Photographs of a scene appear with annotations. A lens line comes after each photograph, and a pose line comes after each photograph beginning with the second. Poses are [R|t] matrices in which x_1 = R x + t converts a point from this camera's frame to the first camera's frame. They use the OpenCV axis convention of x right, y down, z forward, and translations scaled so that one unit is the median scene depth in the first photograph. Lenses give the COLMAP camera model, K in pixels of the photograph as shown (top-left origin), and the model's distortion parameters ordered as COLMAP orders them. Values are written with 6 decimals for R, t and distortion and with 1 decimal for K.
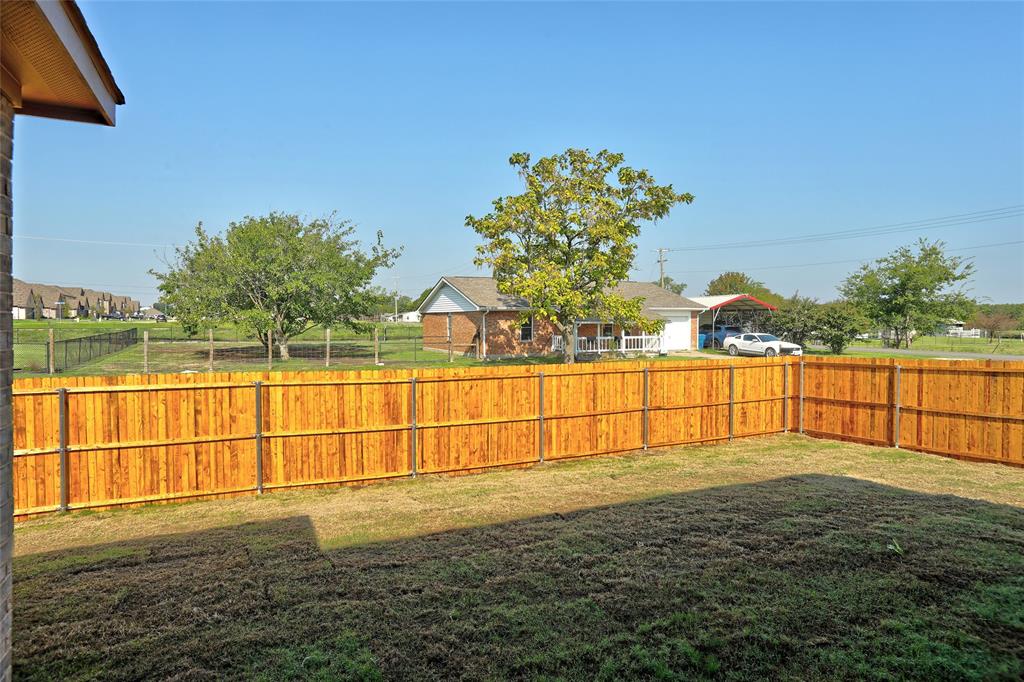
lens RADIAL K [[582.6, 0, 512.9], [0, 582.6, 341.4], [0, 0, 1]] dist [-0.053928, 0.033070]
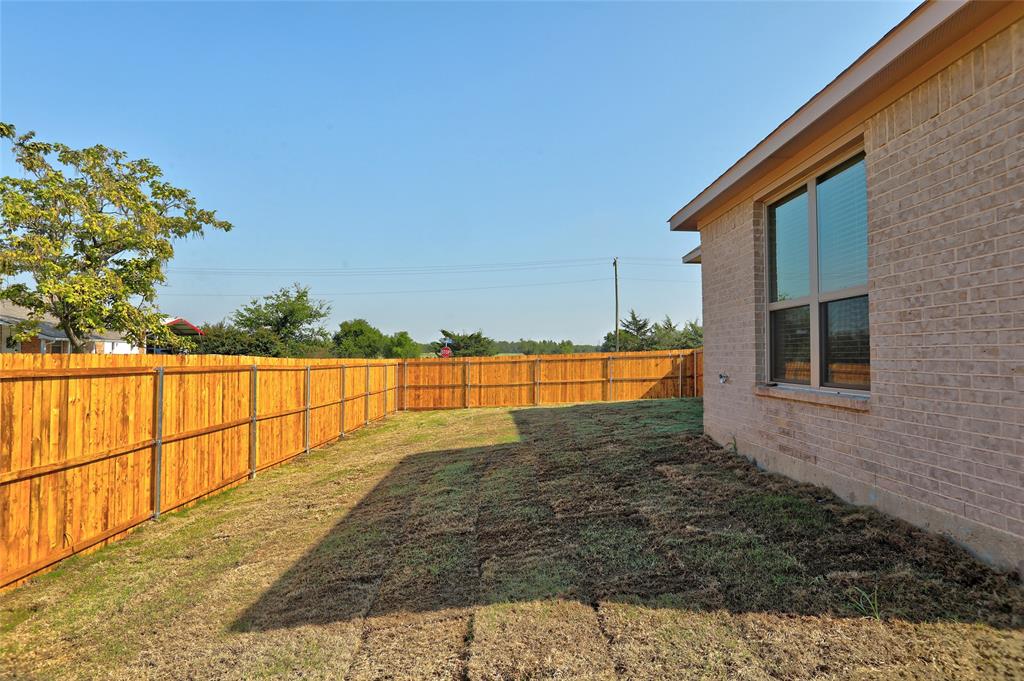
lens RADIAL K [[582.6, 0, 504.6], [0, 582.6, 338.3], [0, 0, 1]] dist [-0.053928, 0.033070]
pose [[0.441280, 0.032452, 0.896783, -0.764876], [0.025735, 0.998477, -0.048795, 0.054399], [-0.897000, 0.044611, 0.439773, 0.103498]]
